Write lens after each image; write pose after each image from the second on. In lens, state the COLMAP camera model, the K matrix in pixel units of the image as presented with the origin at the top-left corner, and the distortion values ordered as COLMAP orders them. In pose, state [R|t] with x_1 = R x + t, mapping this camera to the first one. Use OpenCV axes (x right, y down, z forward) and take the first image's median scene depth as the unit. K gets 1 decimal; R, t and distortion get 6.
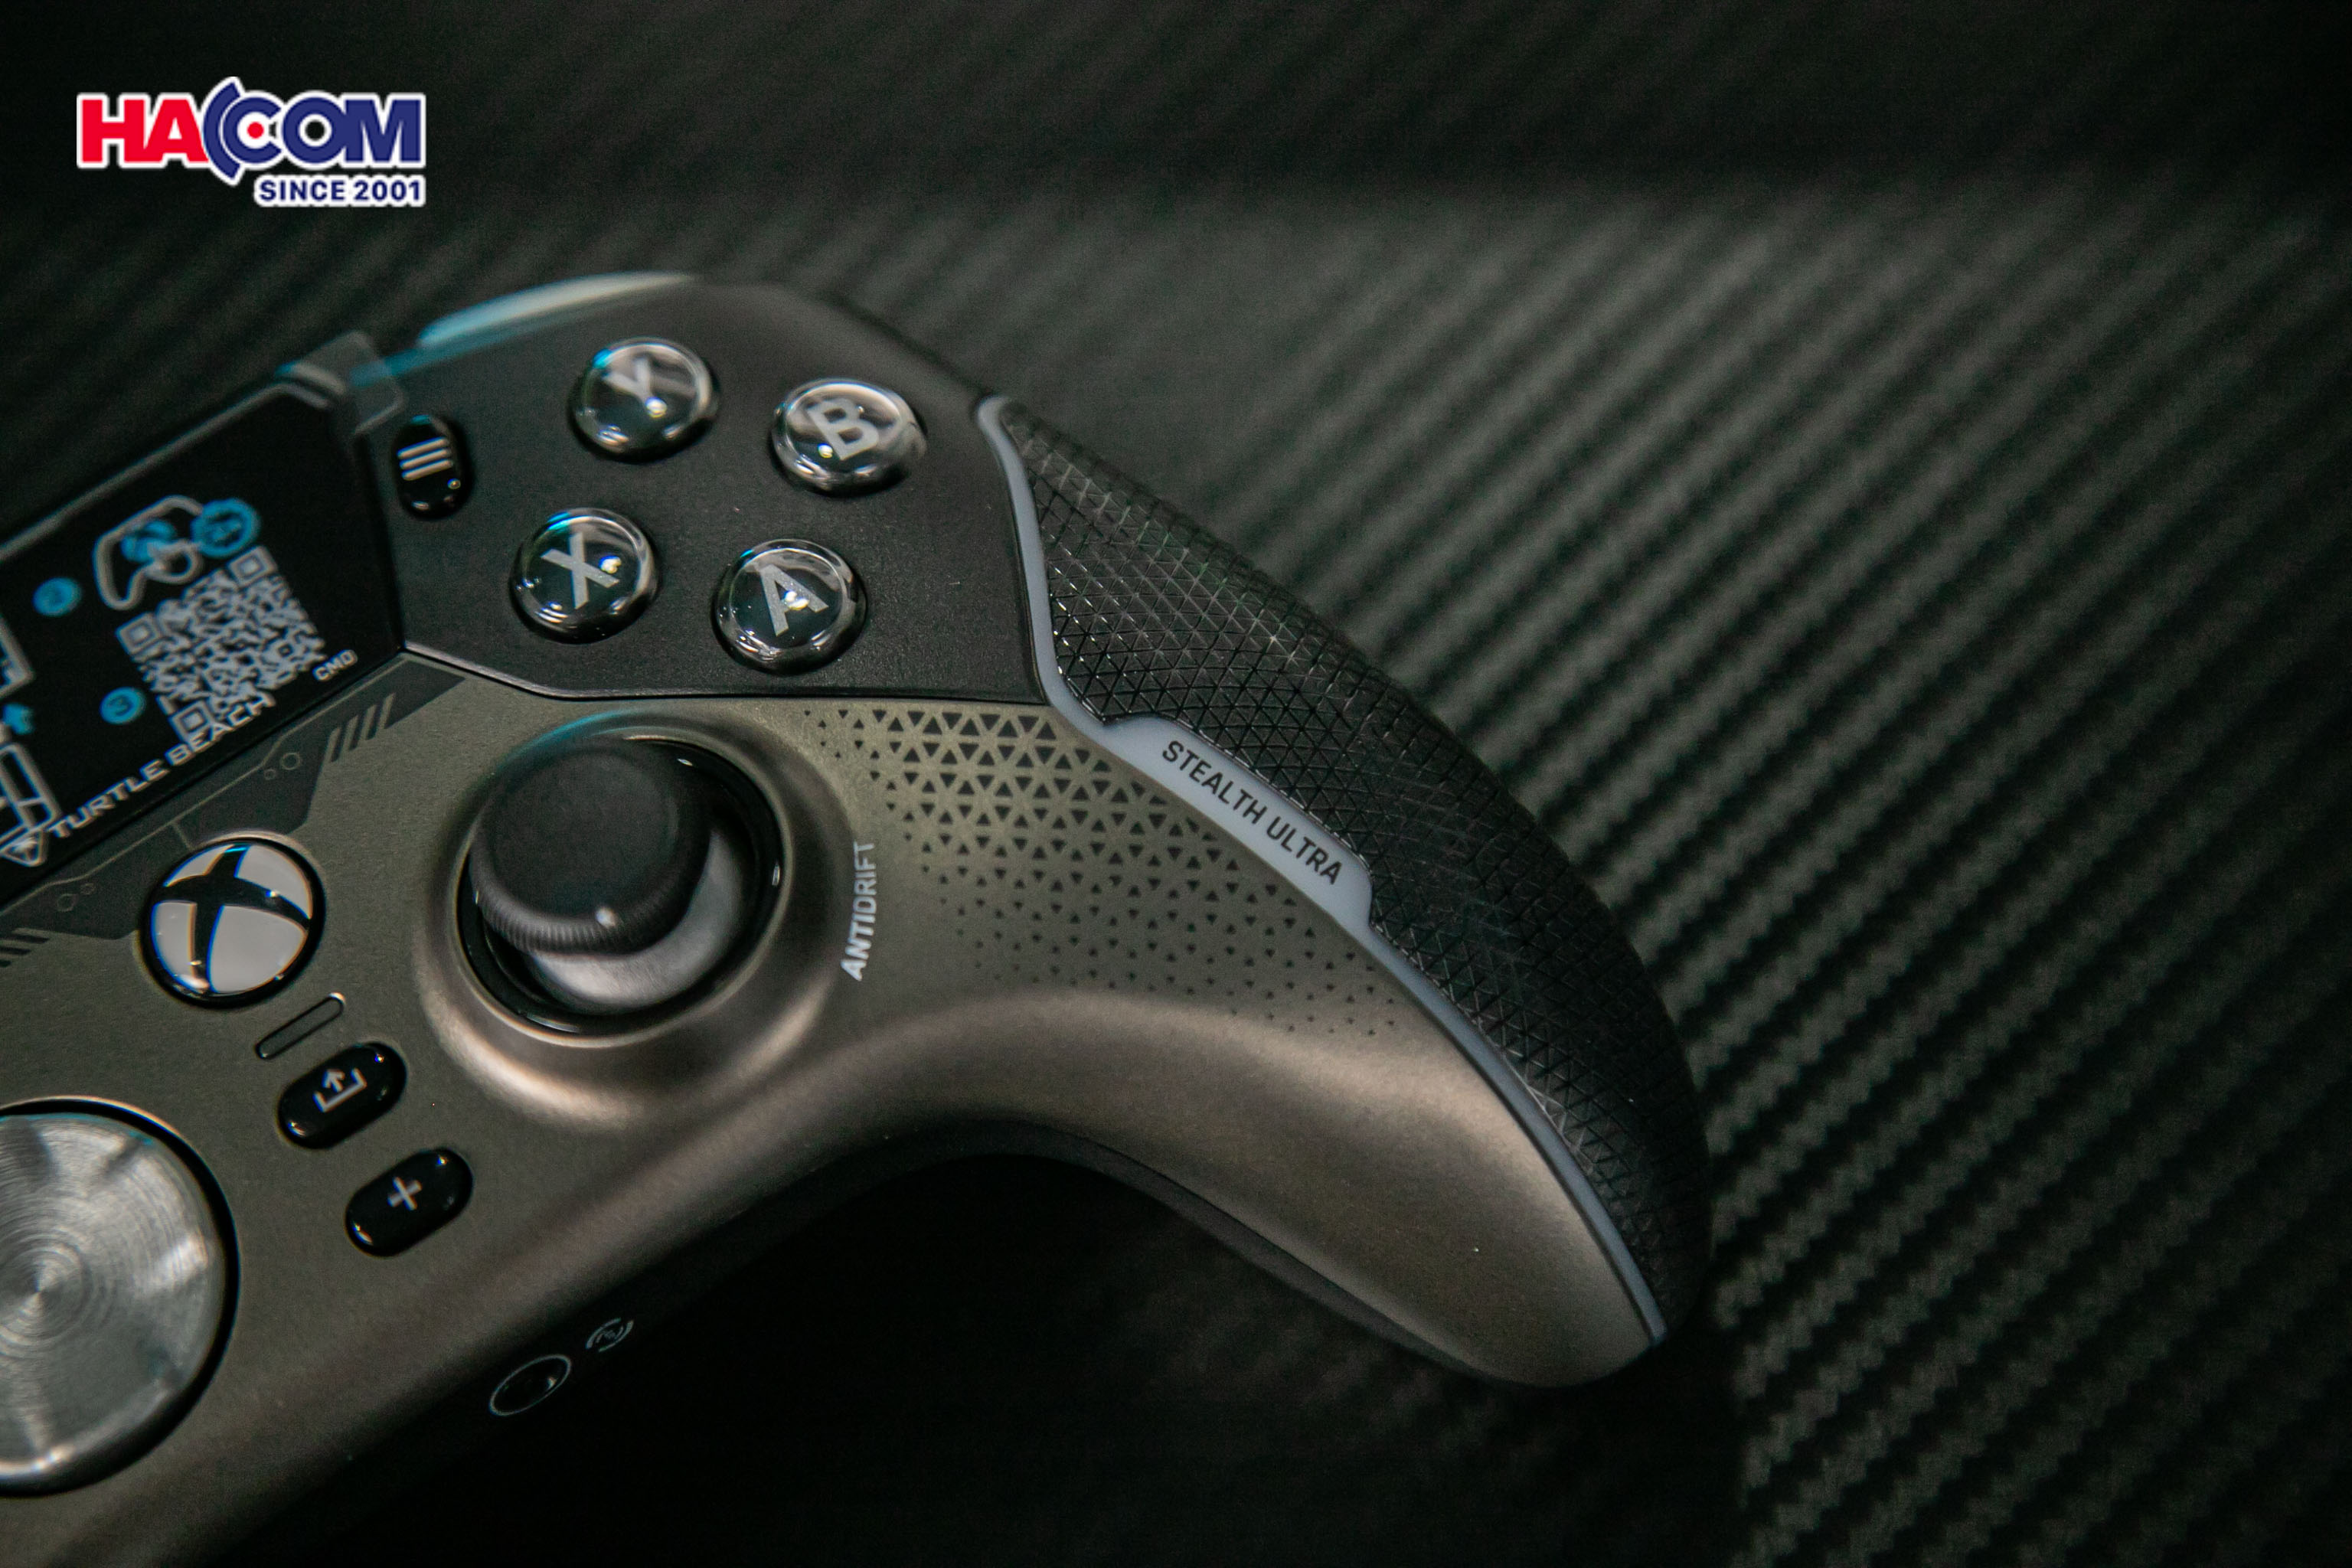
lens RADIAL K [[5894.1, 0, 1179.9], [0, 5894.1, 774.1], [0, 0, 1]] dist [0.304260, 0.000000]
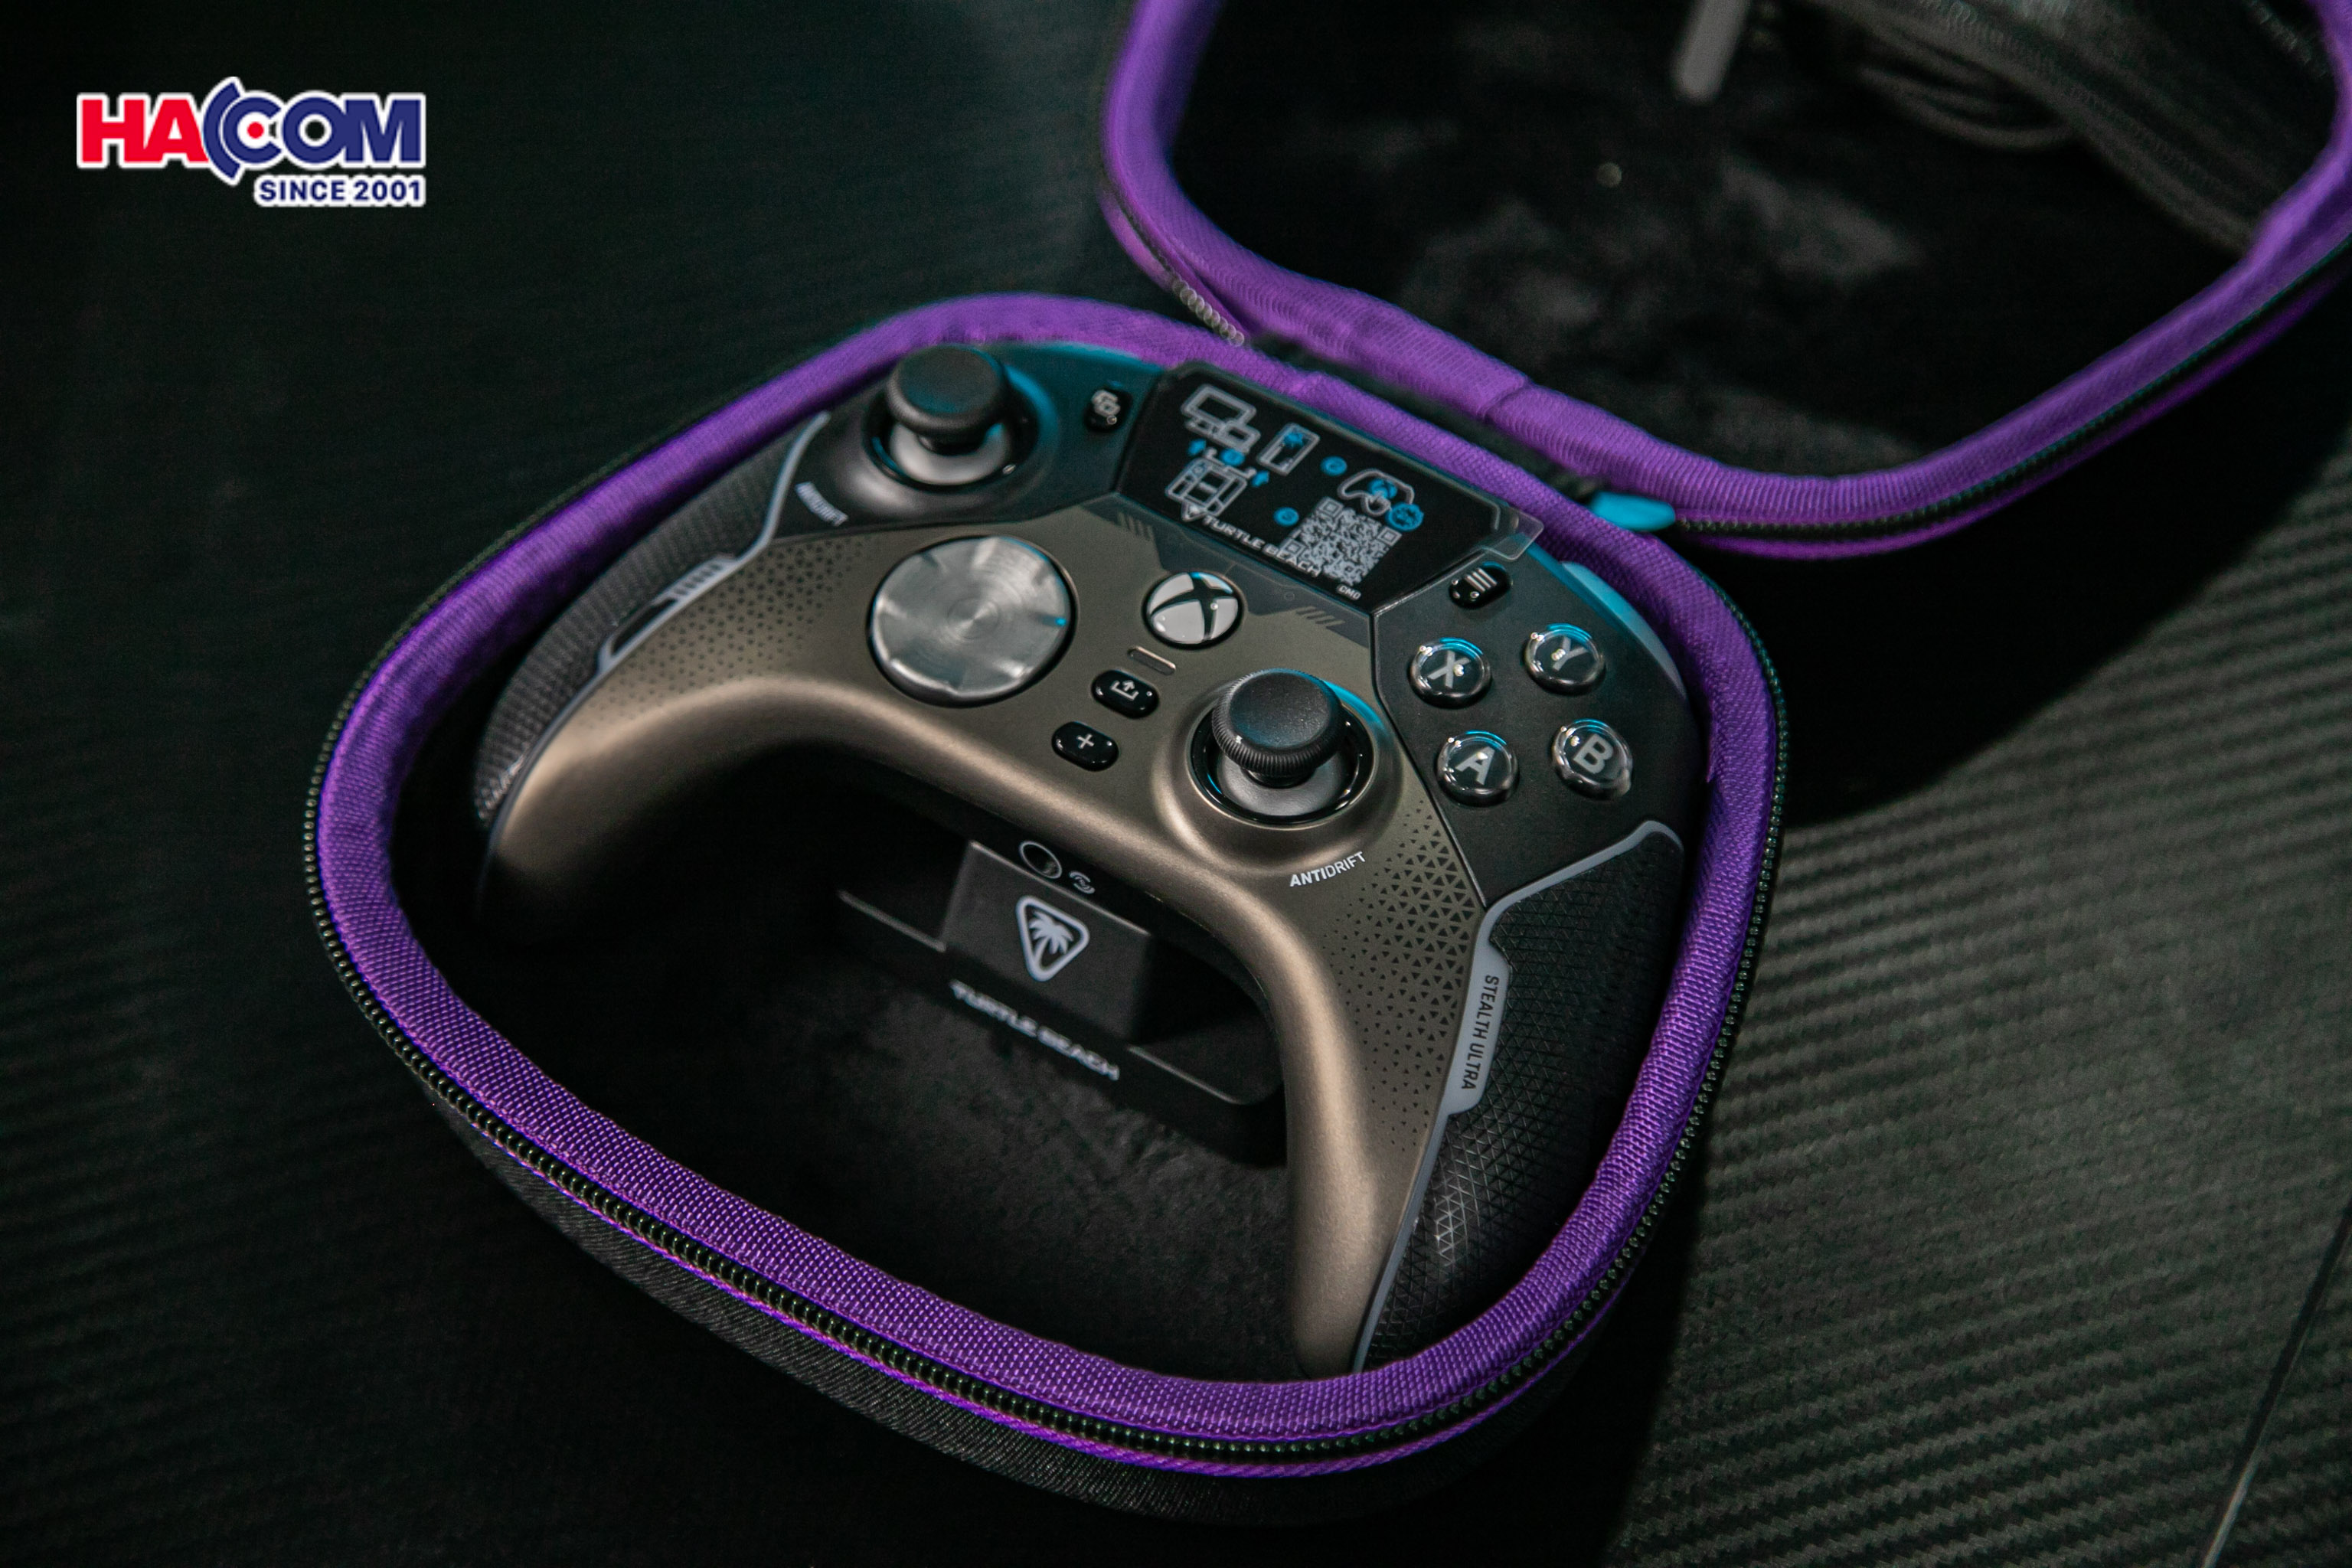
lens RADIAL K [[5426.1, 0, 1163.1], [0, 5426.1, 787.1], [0, 0, 1]] dist [0.446269, 0.000000]
pose [[0.411647, 0.809898, -0.417866, 0.593886], [-0.838144, 0.516487, 0.175374, -0.237480], [0.357857, 0.278040, 0.891421, -0.506303]]
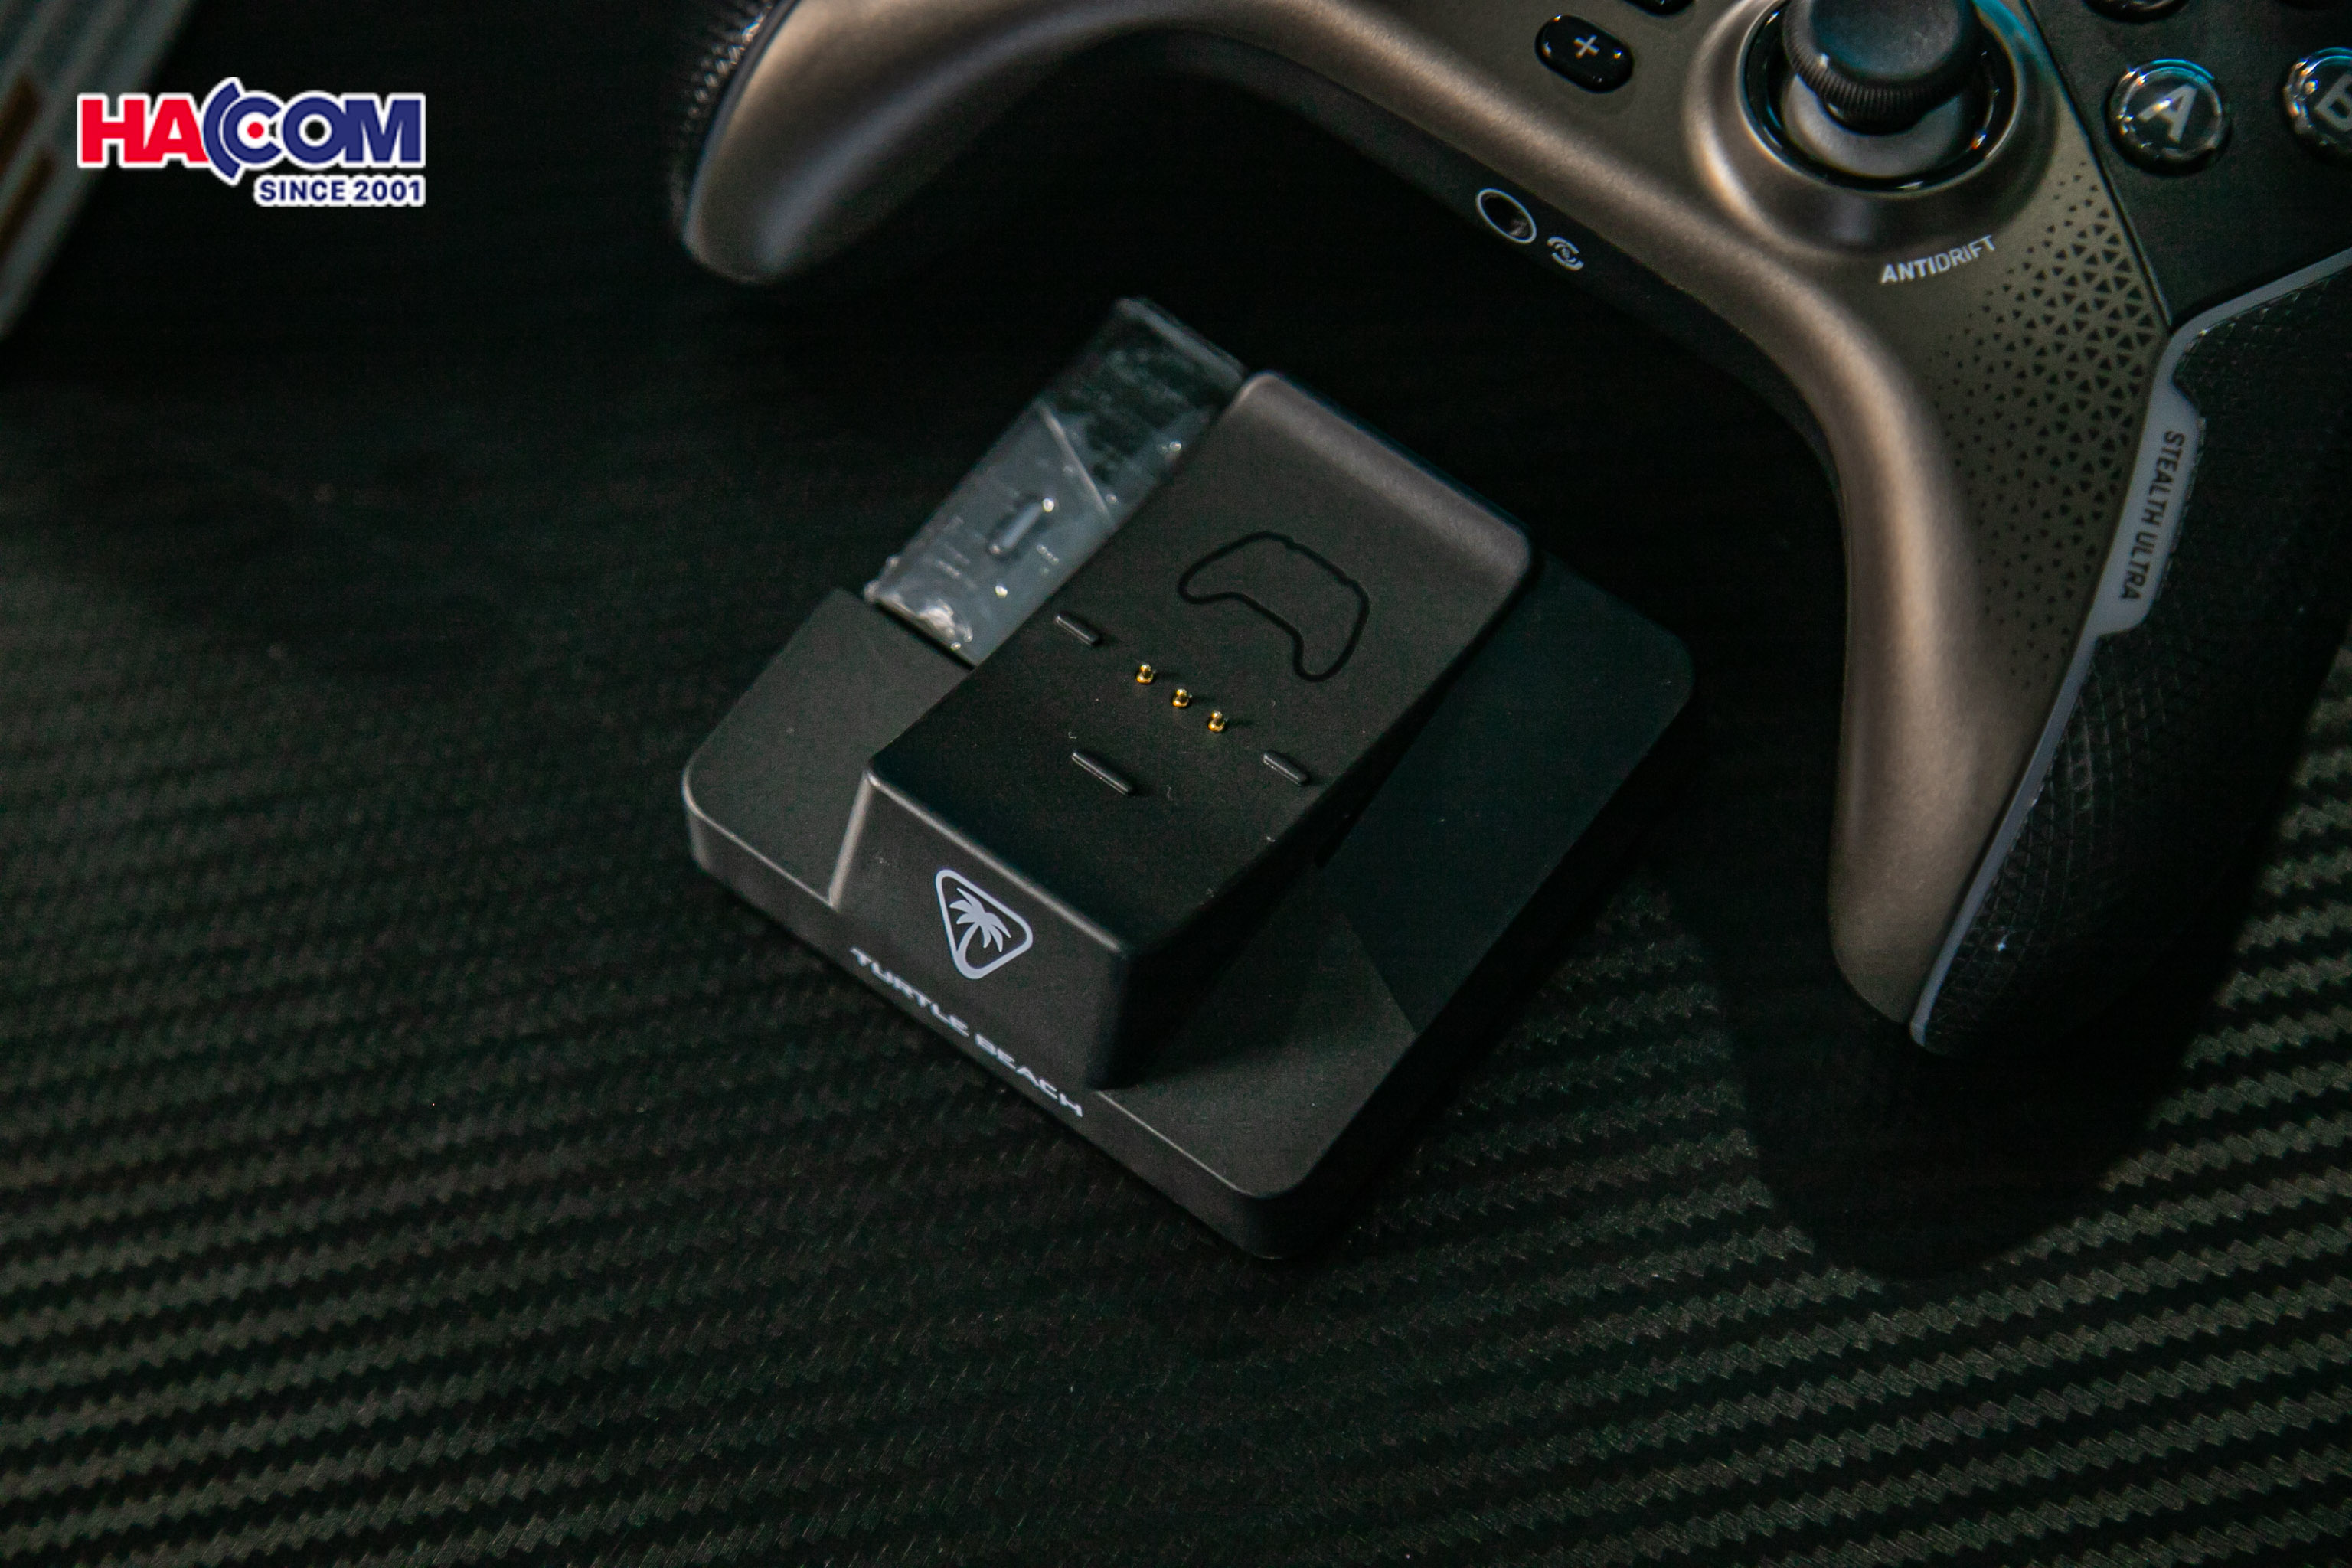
lens RADIAL K [[5894.1, 0, 1191.4], [0, 5894.1, 780.4], [0, 0, 1]] dist [0.304260, 0.000000]
pose [[0.351582, 0.883799, -0.308689, 0.363435], [-0.859066, 0.435620, 0.268777, -0.127080], [0.372016, 0.170687, 0.912398, -0.164845]]
